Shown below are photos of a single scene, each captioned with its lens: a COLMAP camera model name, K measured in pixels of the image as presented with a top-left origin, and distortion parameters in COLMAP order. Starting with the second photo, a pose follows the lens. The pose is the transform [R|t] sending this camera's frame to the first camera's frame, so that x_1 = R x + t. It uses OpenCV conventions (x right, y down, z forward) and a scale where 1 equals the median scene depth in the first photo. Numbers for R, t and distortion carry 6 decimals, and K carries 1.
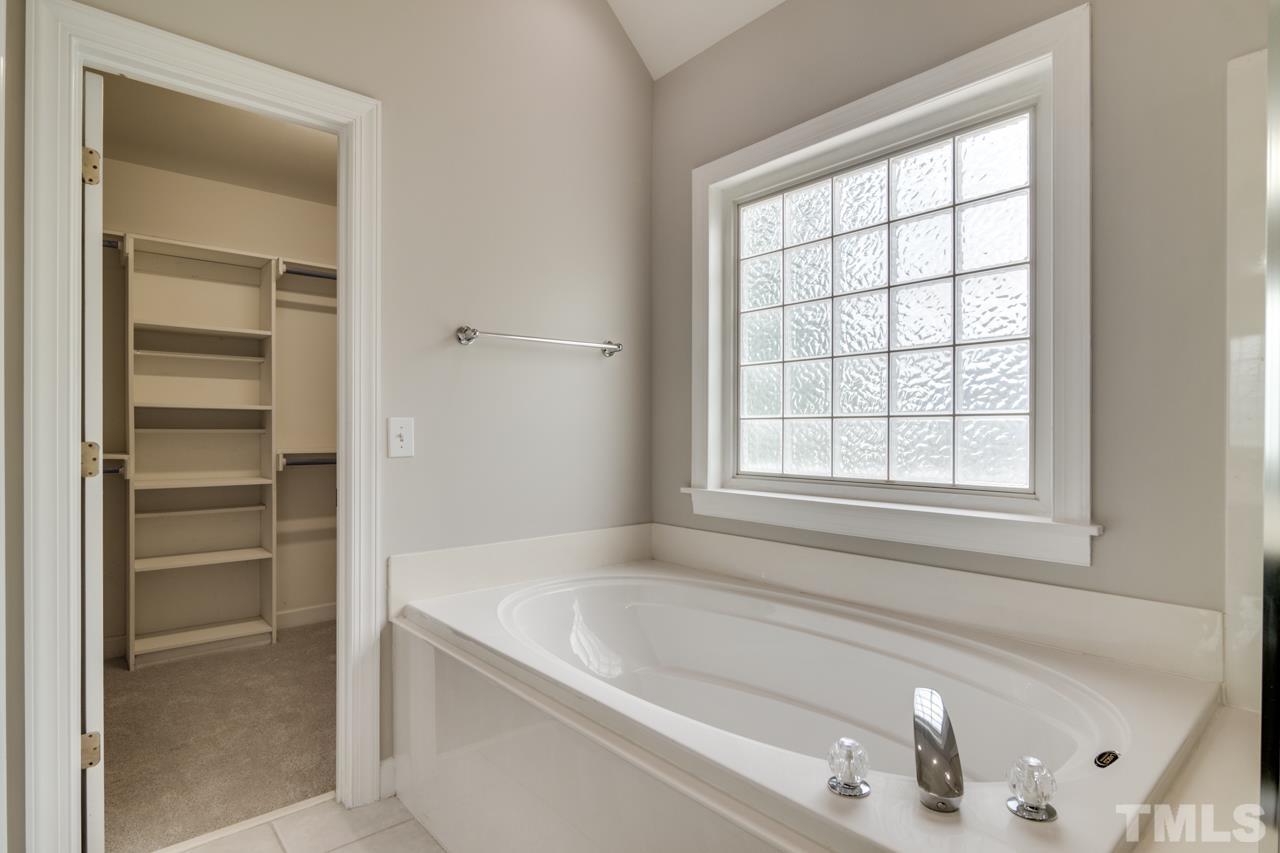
lens RADIAL K [[659.1, 0, 642.2], [0, 659.1, 432.9], [0, 0, 1]] dist [-0.004669, 0.001086]
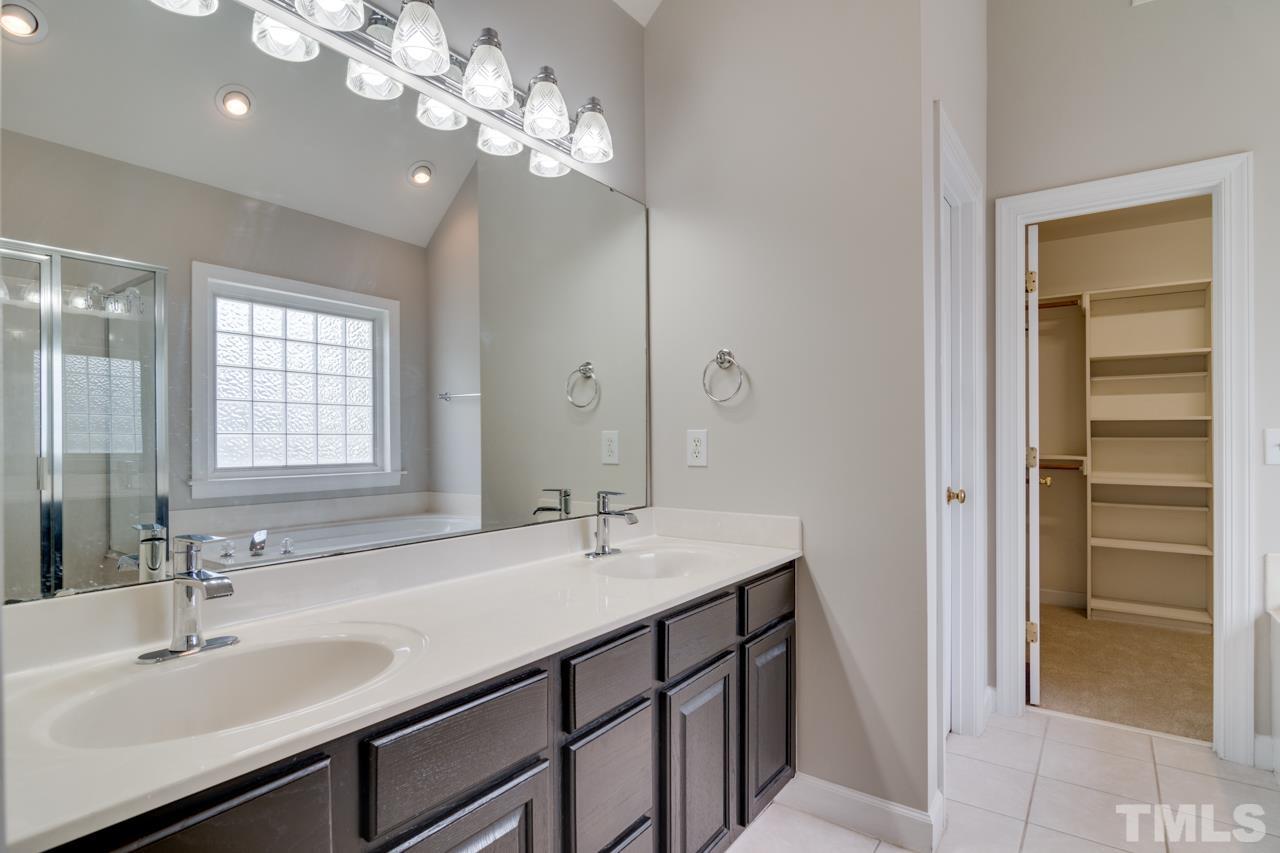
lens RADIAL K [[659.1, 0, 643.2], [0, 659.1, 432.0], [0, 0, 1]] dist [-0.004669, 0.001086]
pose [[0.243989, -0.005736, -0.969761, 0.293739], [-0.002718, 0.999975, -0.006598, -0.005644], [0.969774, 0.004246, 0.243967, -0.197895]]
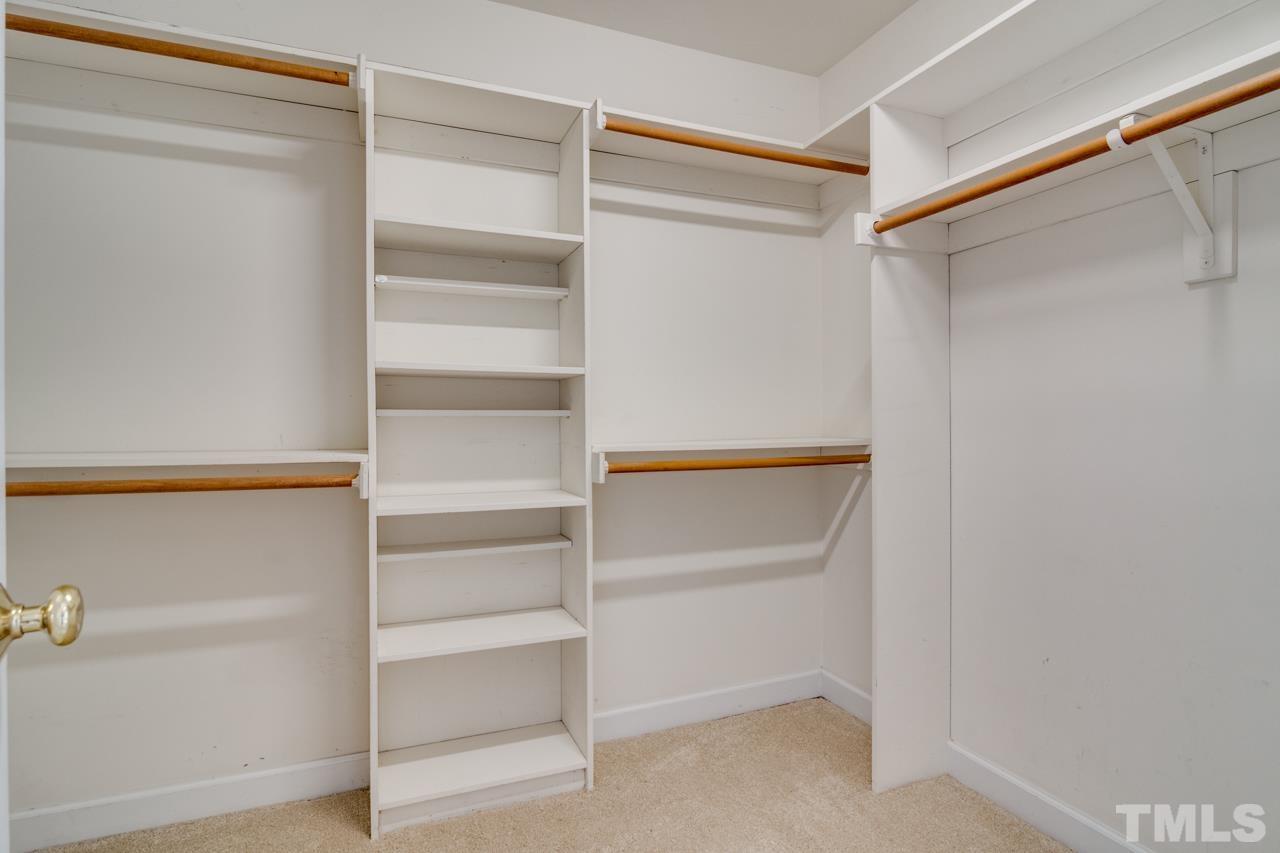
lens RADIAL K [[659.1, 0, 643.9], [0, 659.1, 419.7], [0, 0, 1]] dist [-0.004669, 0.001086]
pose [[0.946794, -0.006955, -0.321766, -0.373179], [0.005787, 0.999973, -0.004586, 0.007490], [0.321789, 0.002480, 0.946808, 0.539436]]
